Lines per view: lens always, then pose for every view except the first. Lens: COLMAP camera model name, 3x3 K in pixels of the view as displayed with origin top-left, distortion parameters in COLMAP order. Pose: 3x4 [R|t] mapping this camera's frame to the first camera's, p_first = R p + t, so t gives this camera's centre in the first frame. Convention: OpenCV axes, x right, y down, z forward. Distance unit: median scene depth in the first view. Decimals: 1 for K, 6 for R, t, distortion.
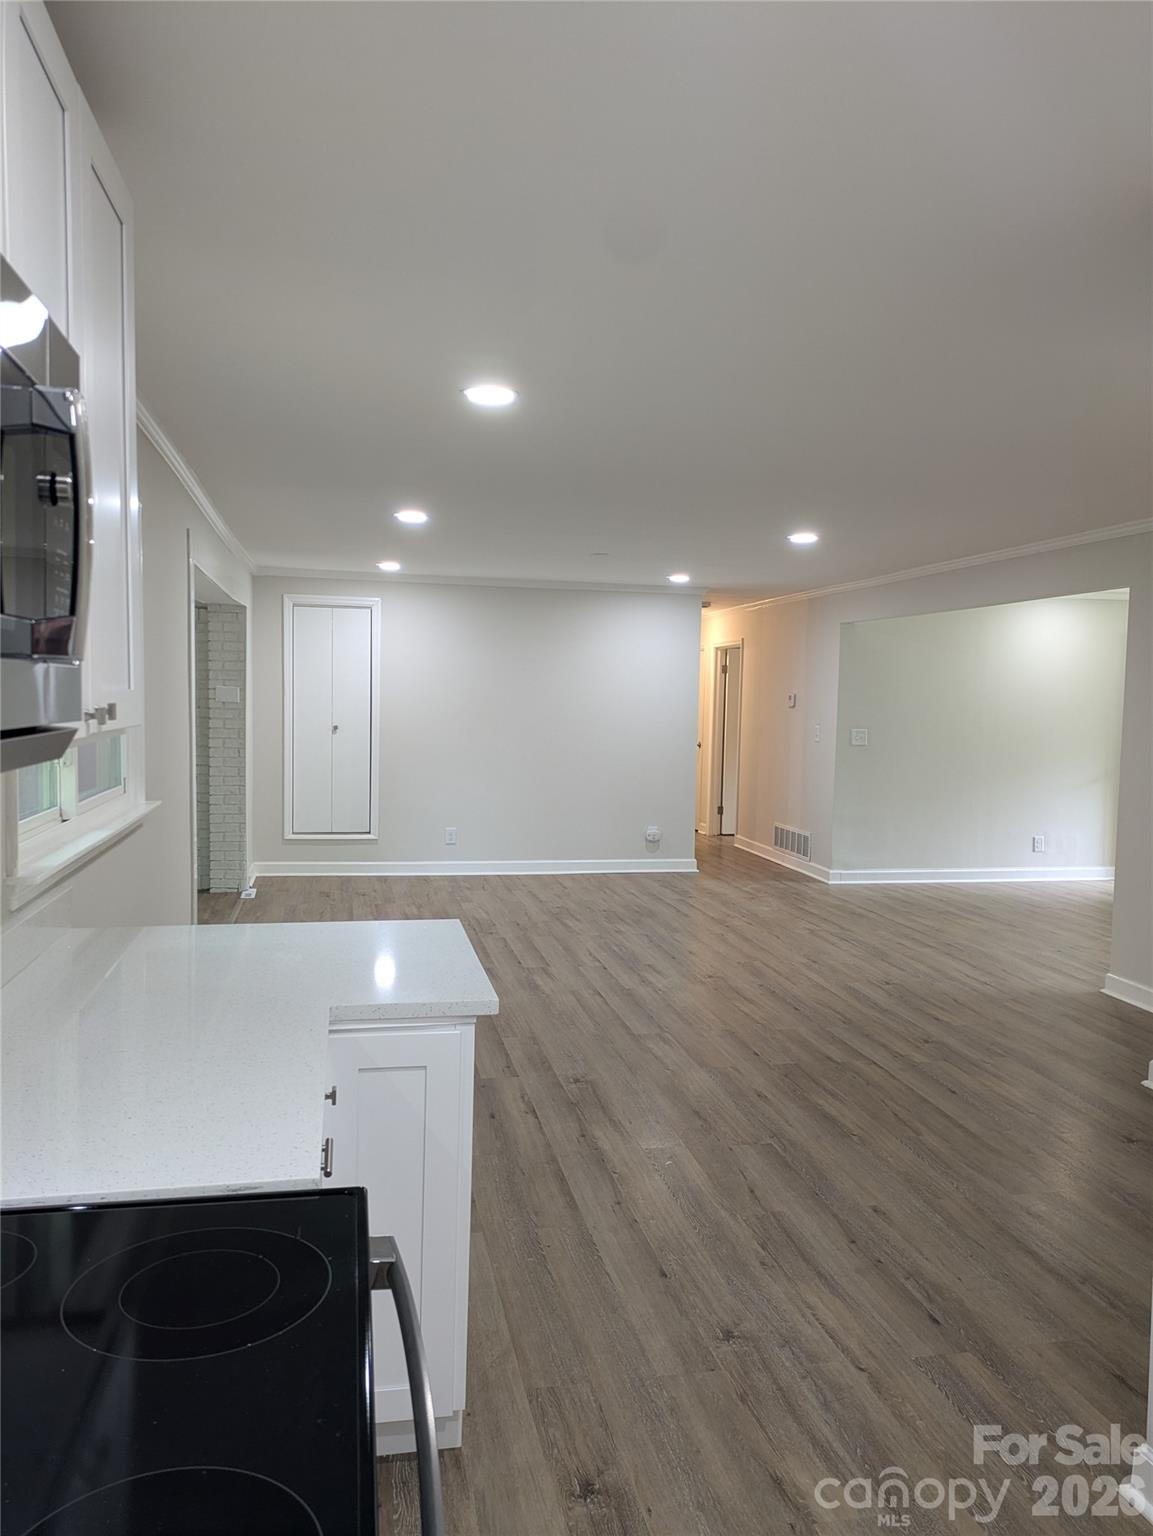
lens RADIAL K [[1120.1, 0, 569.9], [0, 1120.1, 765.7], [0, 0, 1]] dist [0.079190, -0.080905]
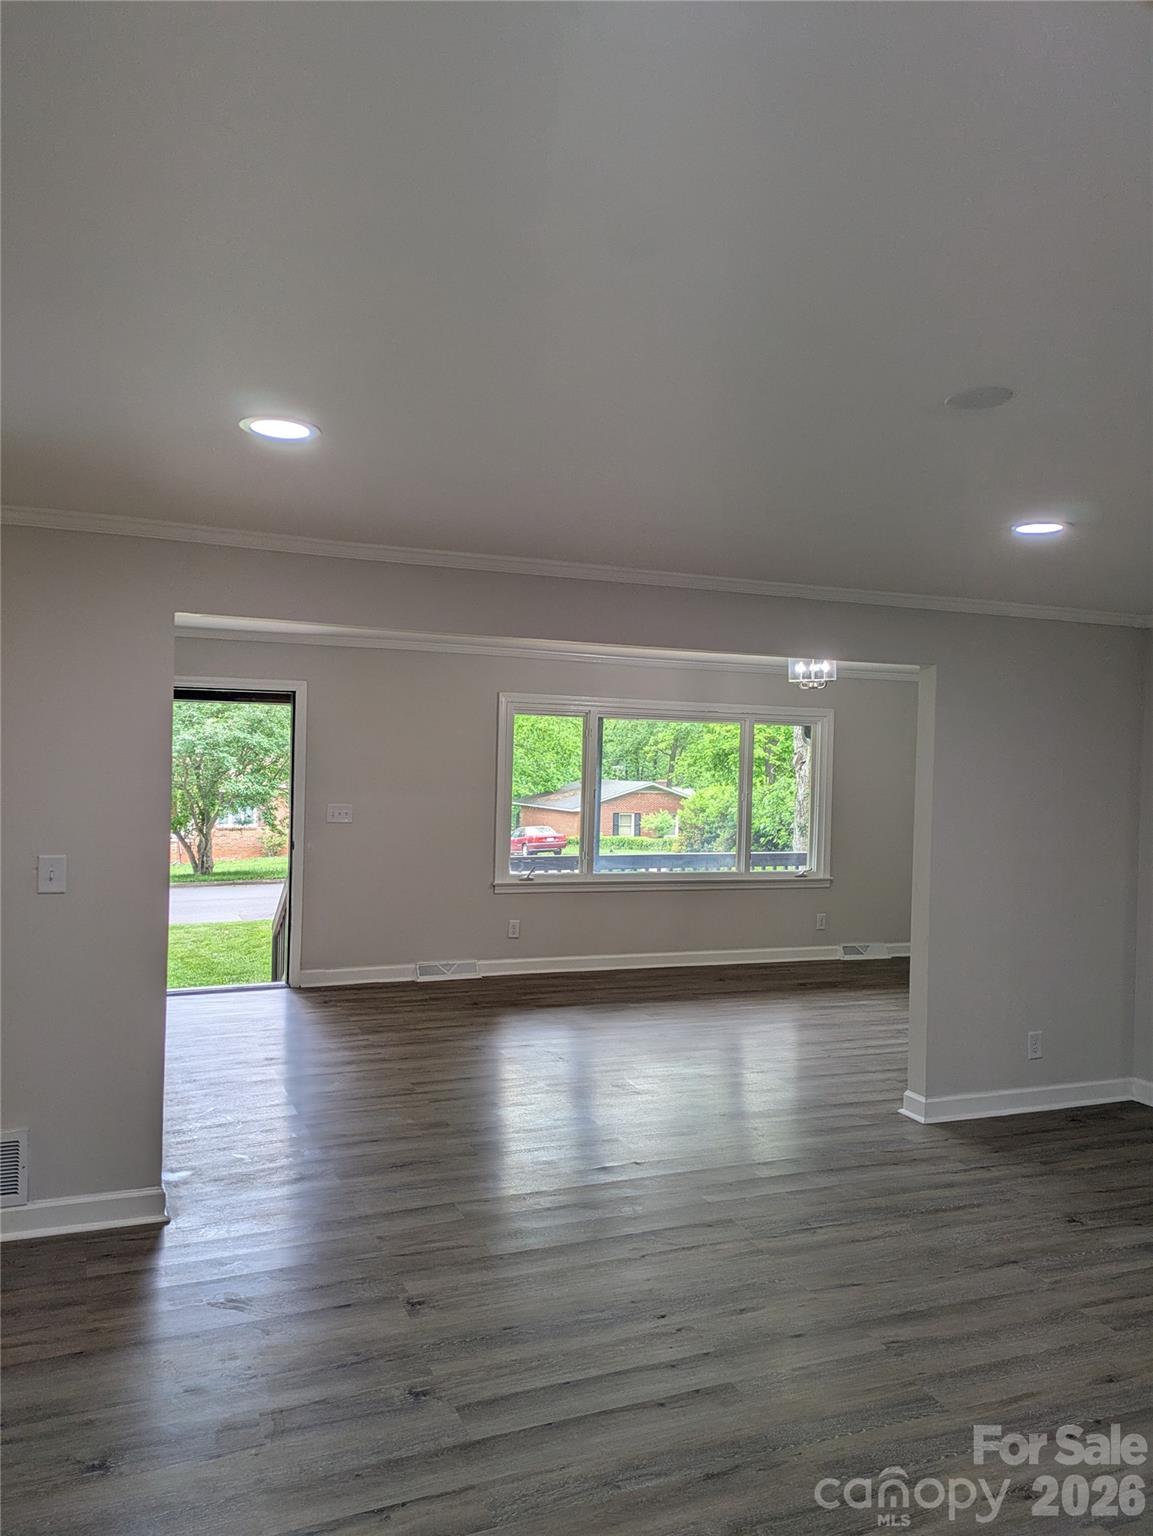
lens RADIAL K [[1120.5, 0, 555.1], [0, 1120.5, 769.9], [0, 0, 1]] dist [0.076190, -0.077158]
pose [[-0.189605, -0.035487, 0.981219, -0.374232], [0.032437, 0.998575, 0.042383, -0.137005], [-0.981325, 0.039864, -0.188183, 1.631893]]
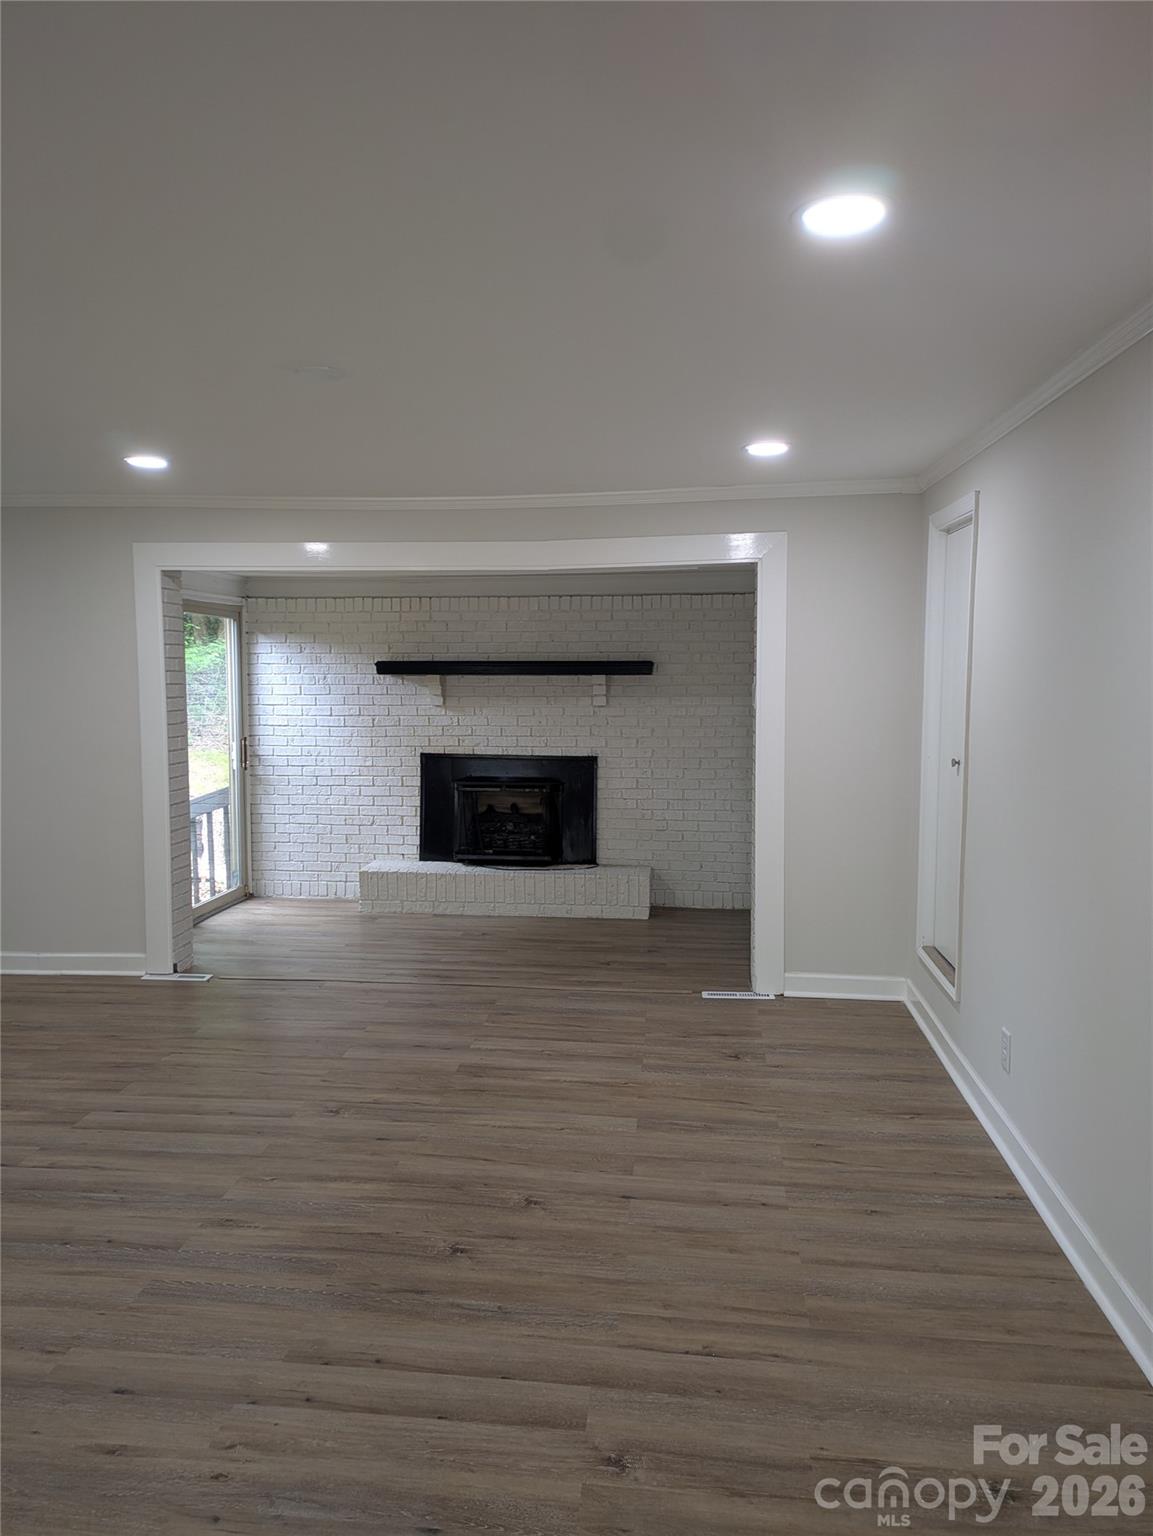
lens RADIAL K [[1120.5, 0, 555.1], [0, 1120.5, 769.9], [0, 0, 1]] dist [0.076190, -0.077158]
pose [[-0.314433, 0.068160, -0.946829, 0.574471], [-0.064496, 0.993580, 0.092944, -0.114632], [0.947086, 0.090291, -0.308019, 1.693633]]
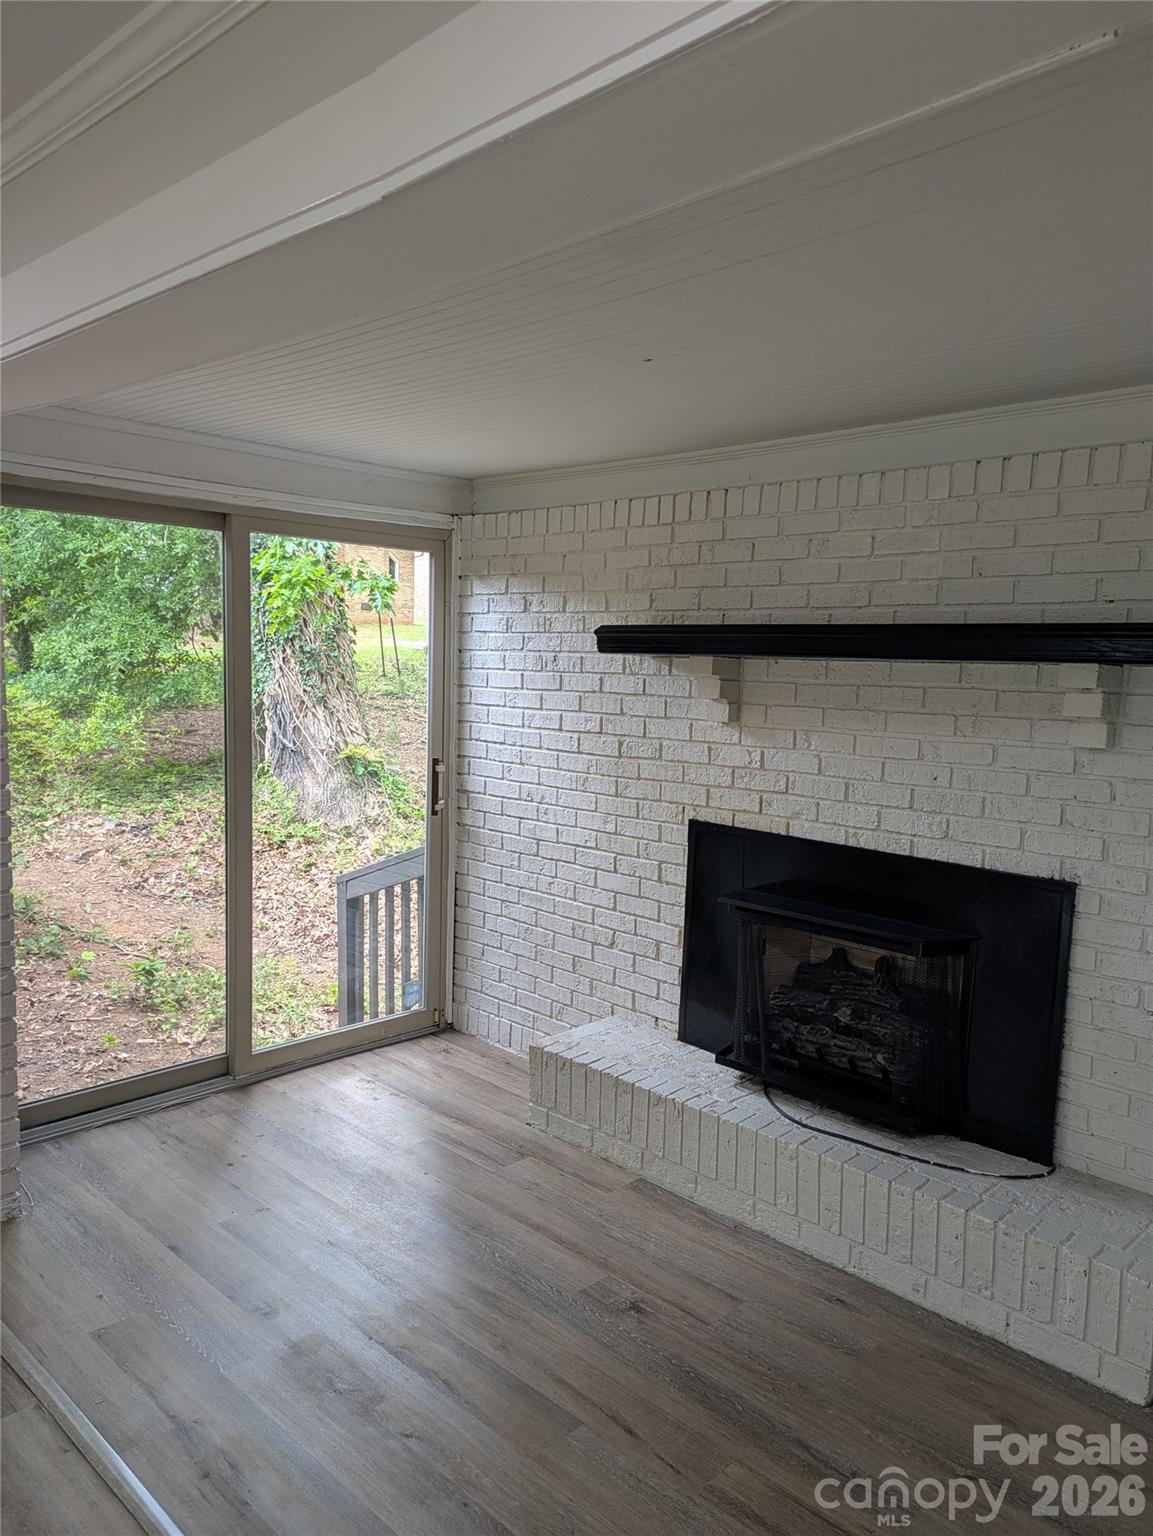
lens RADIAL K [[1125.9, 0, 562.3], [0, 1125.9, 784.8], [0, 0, 1]] dist [0.077970, -0.080953]
pose [[-0.833364, 0.028092, -0.552010, -0.293677], [-0.072119, 0.984643, 0.158986, -0.116666], [0.547999, 0.172304, -0.818541, 1.604603]]
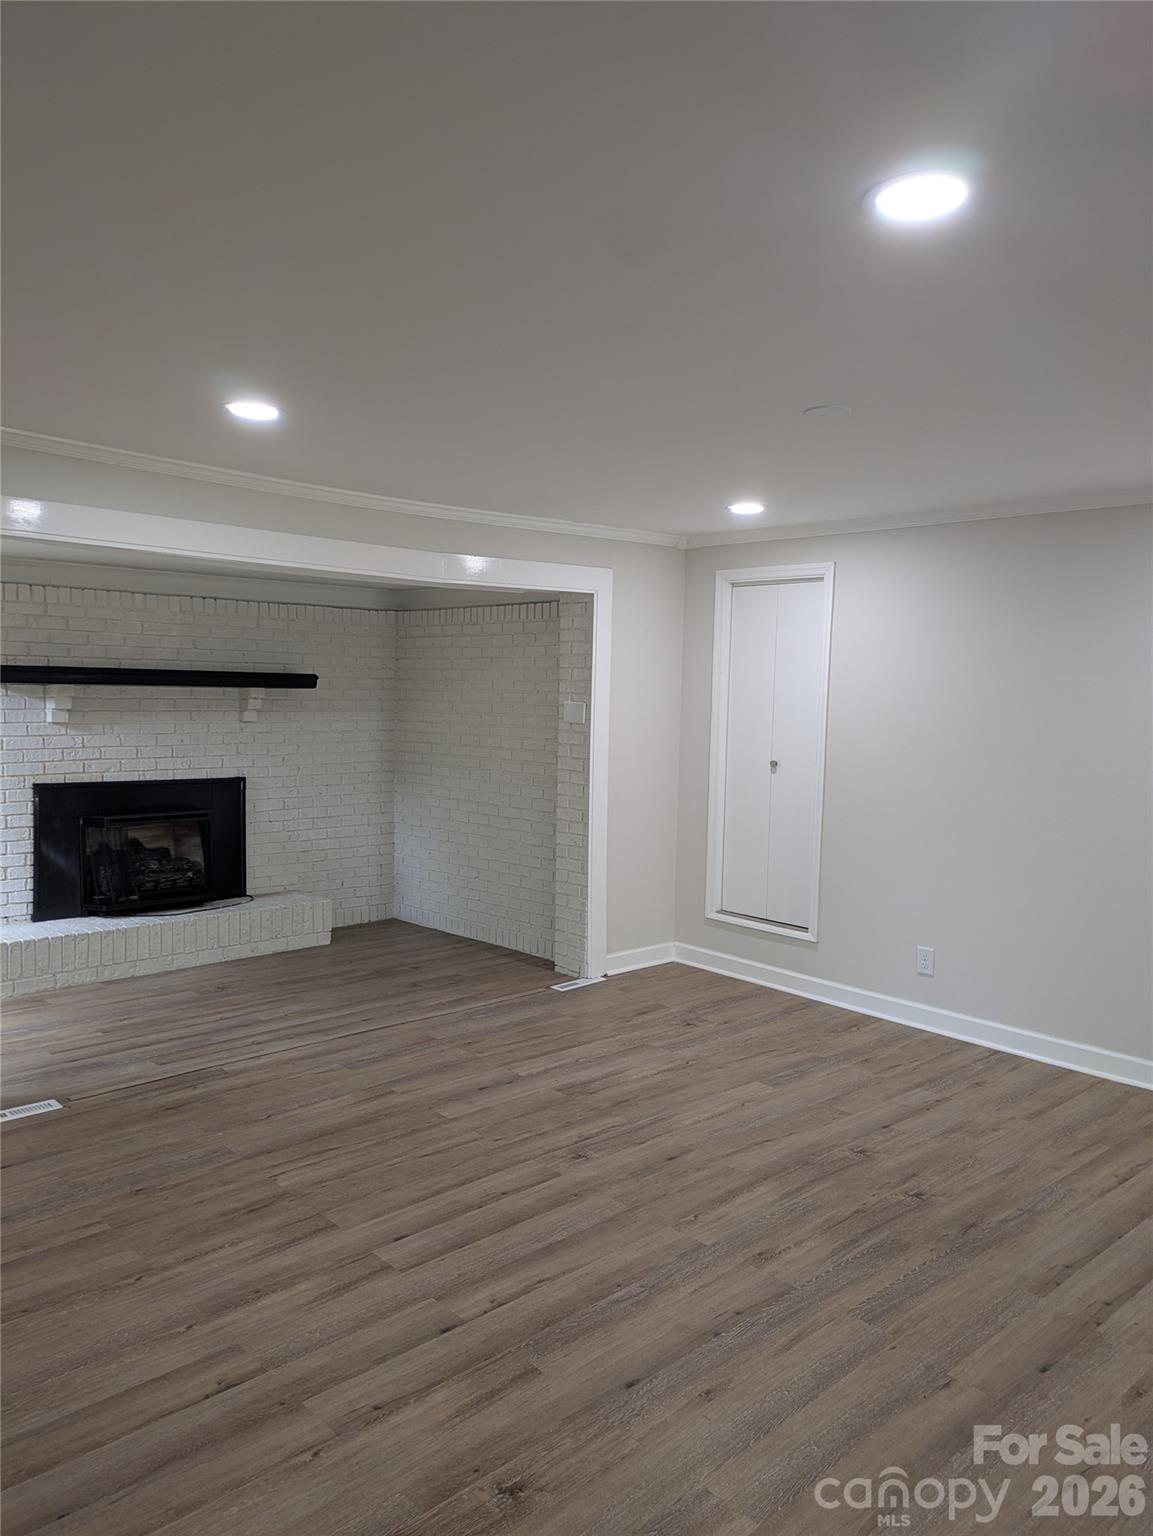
lens RADIAL K [[1120.5, 0, 555.1], [0, 1120.5, 769.9], [0, 0, 1]] dist [0.076190, -0.077158]
pose [[0.518476, 0.054766, -0.853336, 0.505204], [-0.064260, 0.997620, 0.024982, -0.066603], [0.852674, 0.041883, 0.520762, 0.931931]]
